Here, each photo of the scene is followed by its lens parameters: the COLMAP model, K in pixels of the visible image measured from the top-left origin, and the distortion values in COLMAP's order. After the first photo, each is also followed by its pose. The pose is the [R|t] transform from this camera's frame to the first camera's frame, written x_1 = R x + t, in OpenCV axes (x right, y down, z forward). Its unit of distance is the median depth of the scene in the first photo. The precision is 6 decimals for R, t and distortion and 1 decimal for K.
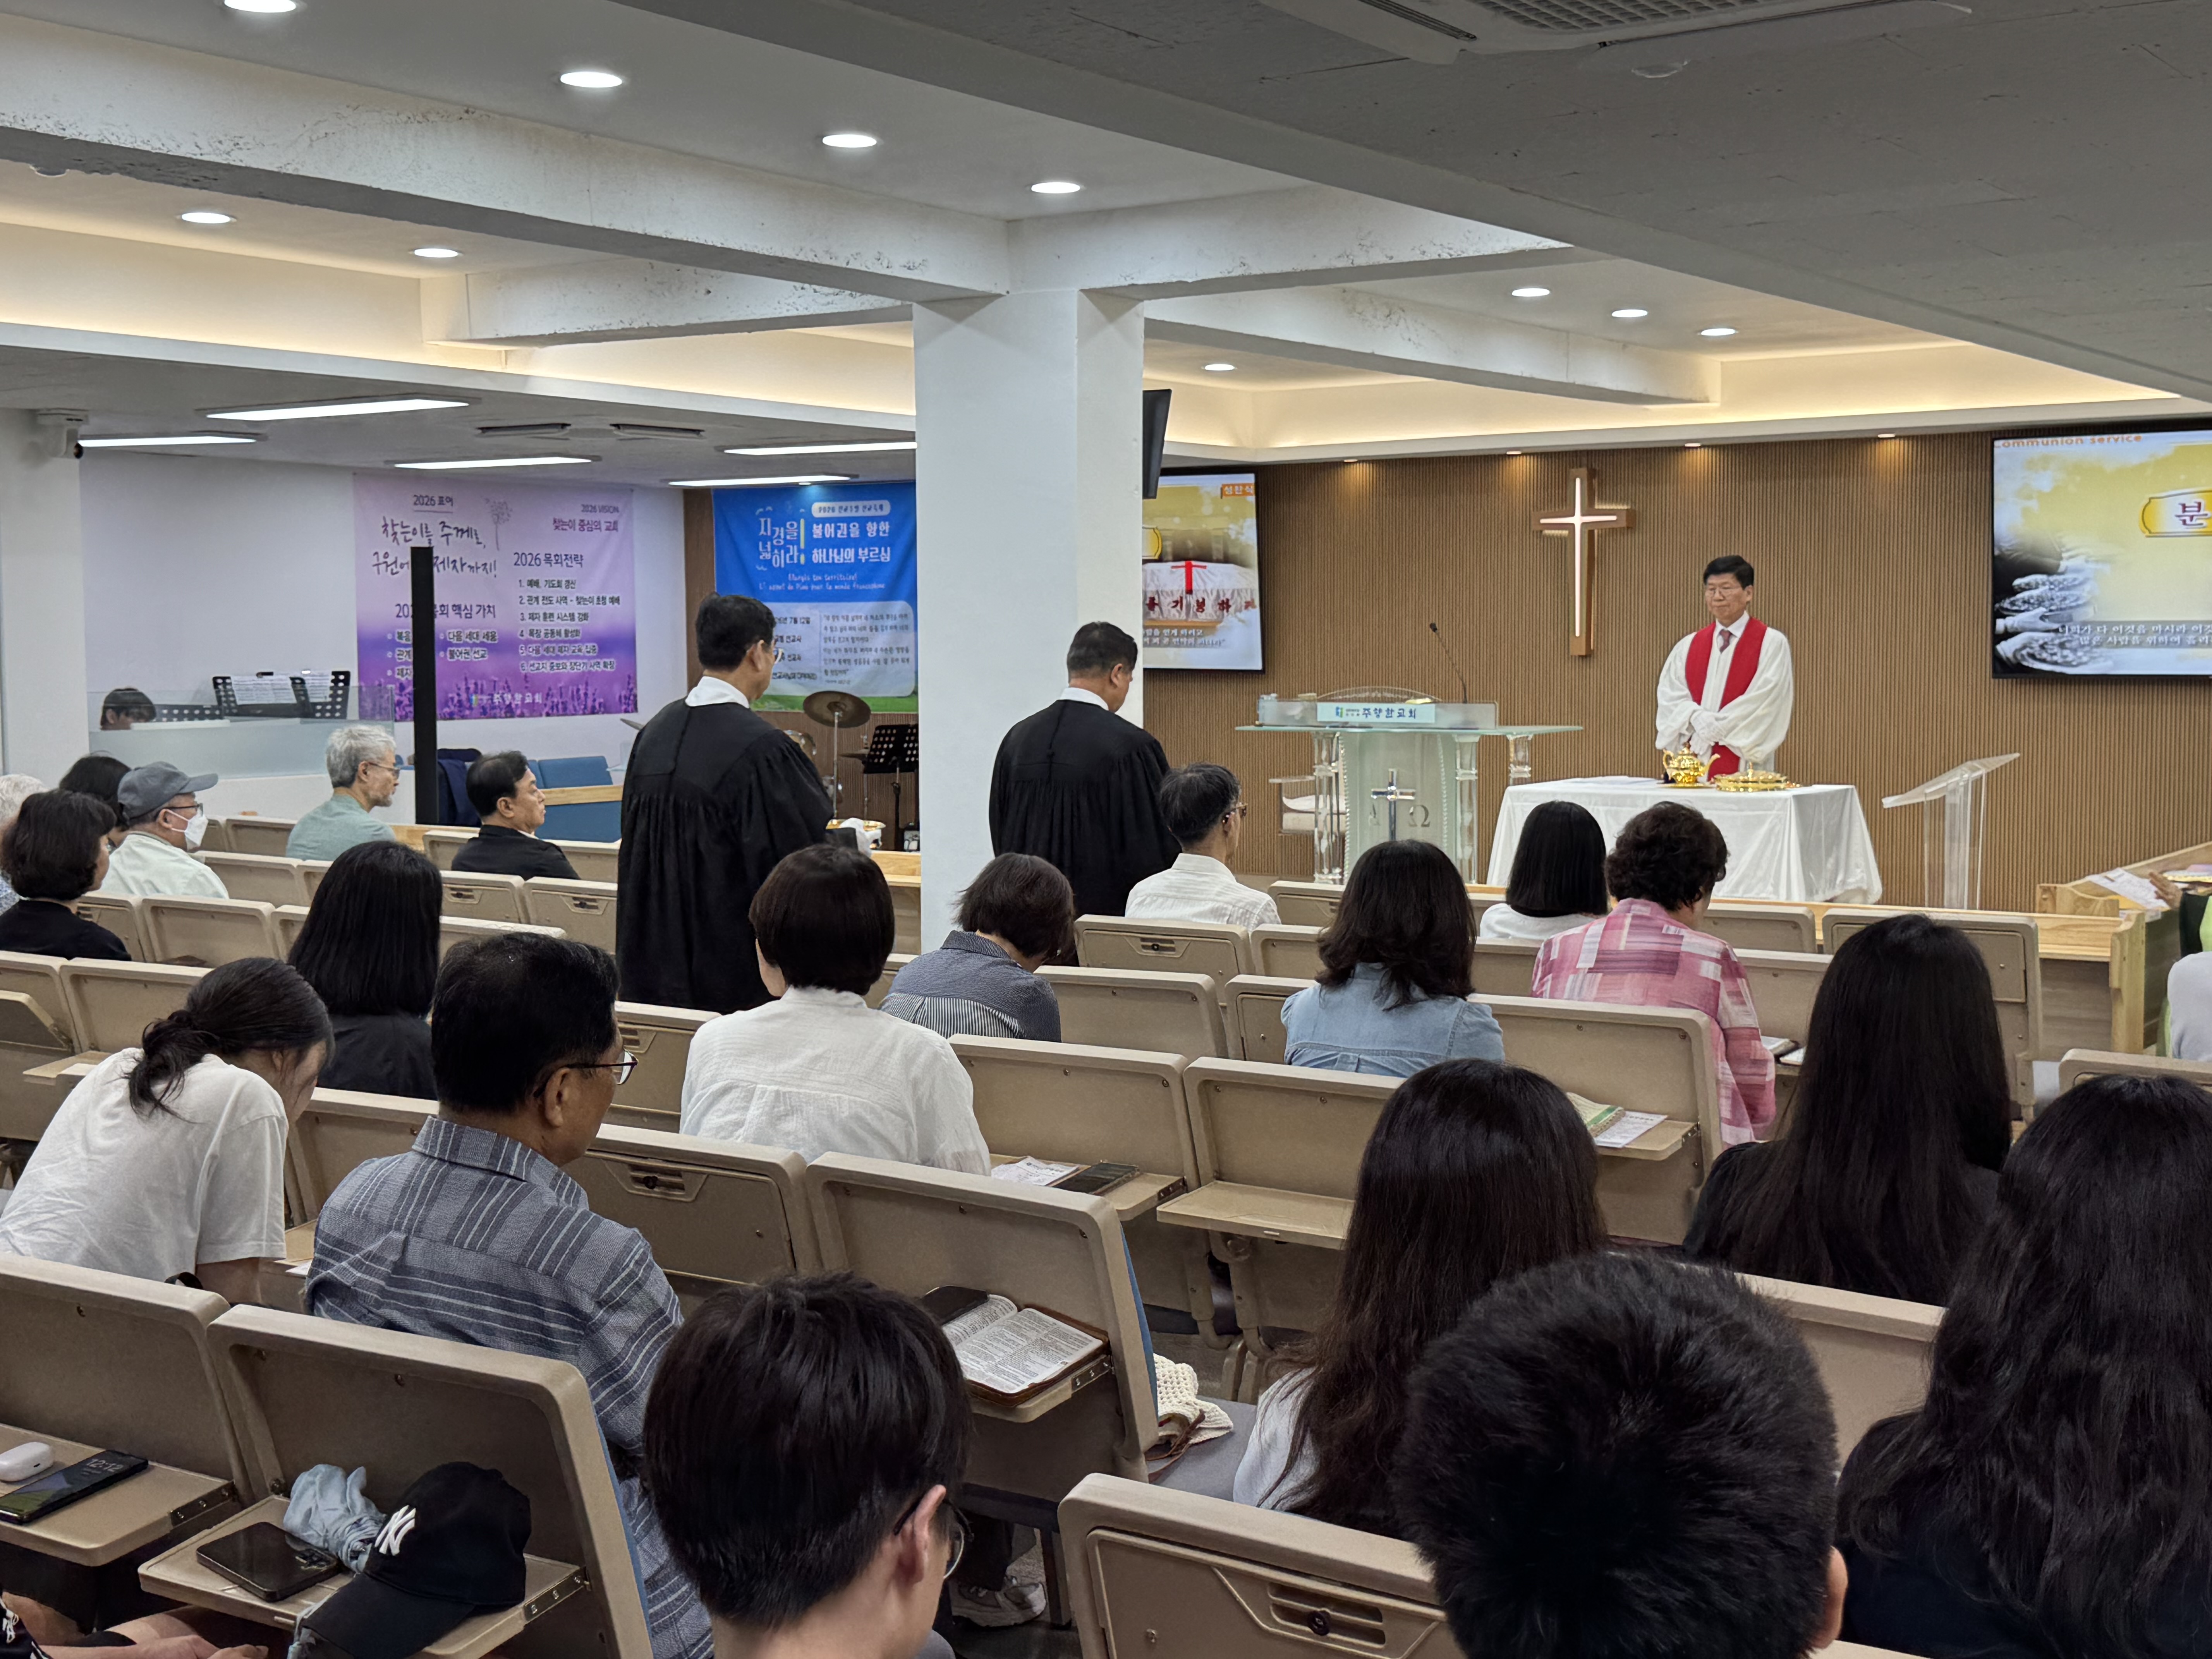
lens RADIAL K [[2766.3, 0, 1105.1], [0, 2766.3, 831.0], [0, 0, 1]] dist [0.202026, 0.000000]
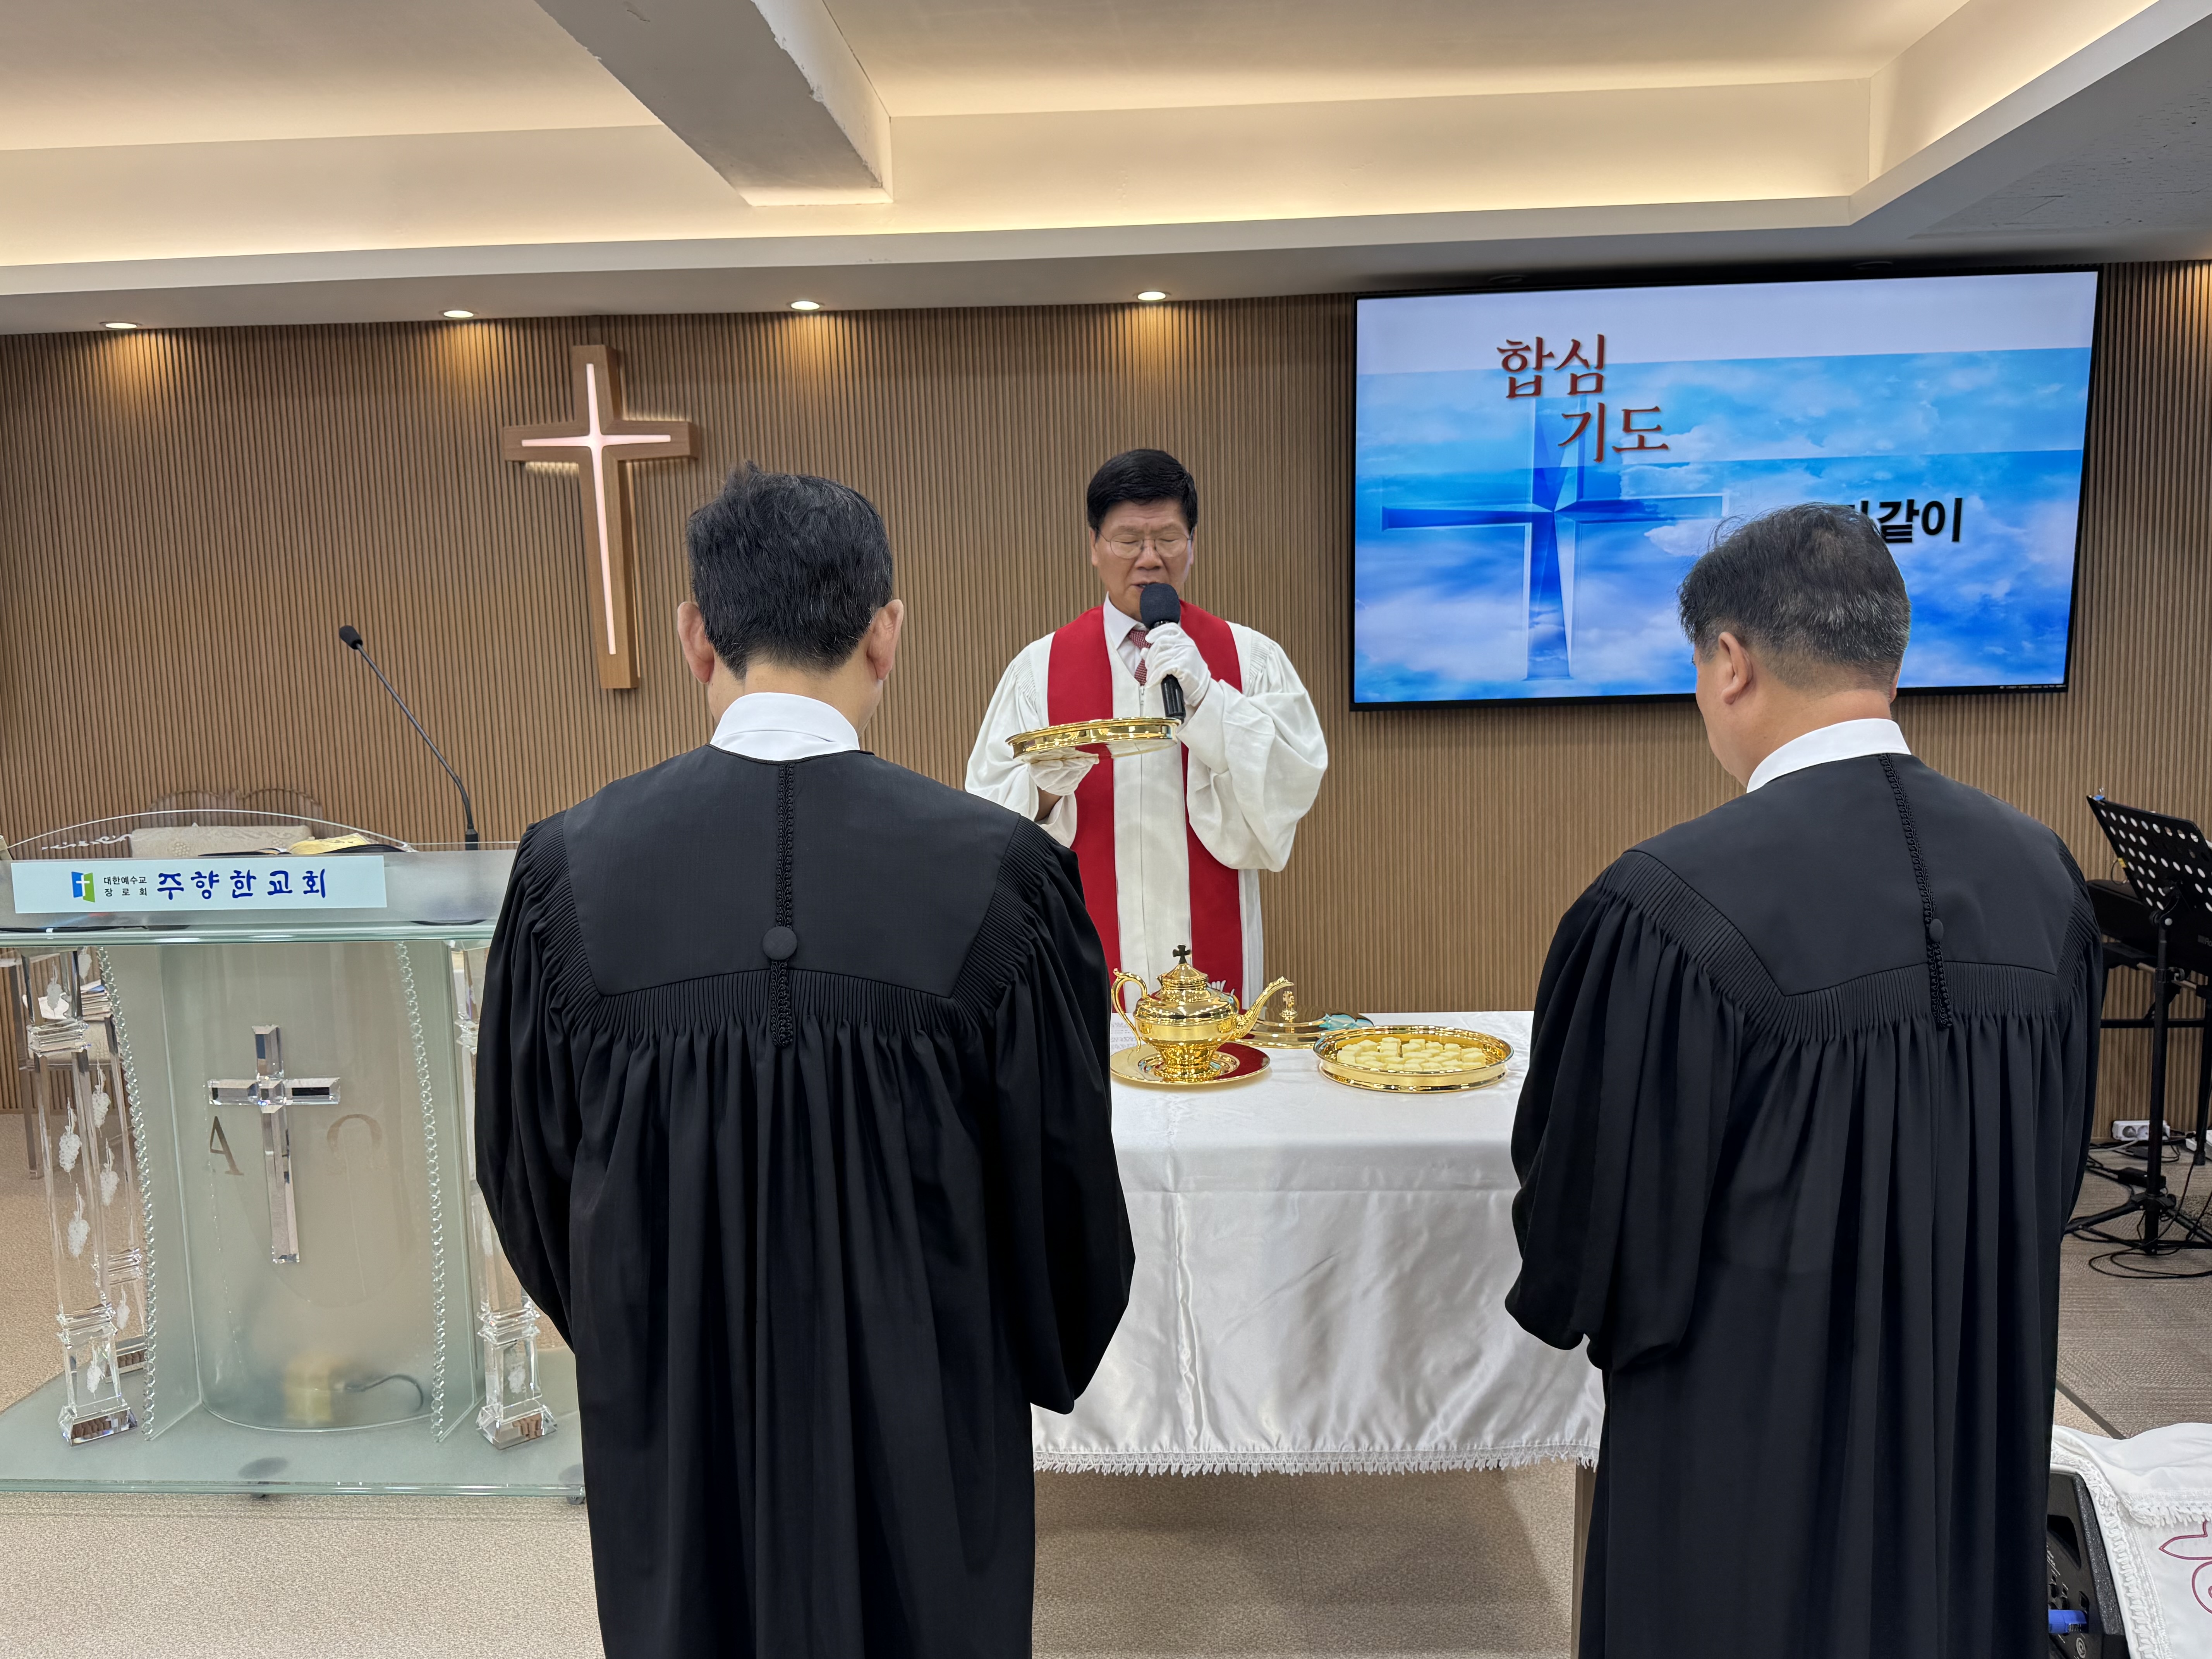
lens RADIAL K [[1763.7, 0, 1105.7], [0, 1763.7, 829.5], [0, 0, 1]] dist [0.014552, 0.004605]
pose [[0.850747, -0.075143, 0.520175, 0.058152], [0.058459, 0.997114, 0.048431, -0.039492], [-0.522313, -0.010793, 0.852685, 0.549946]]
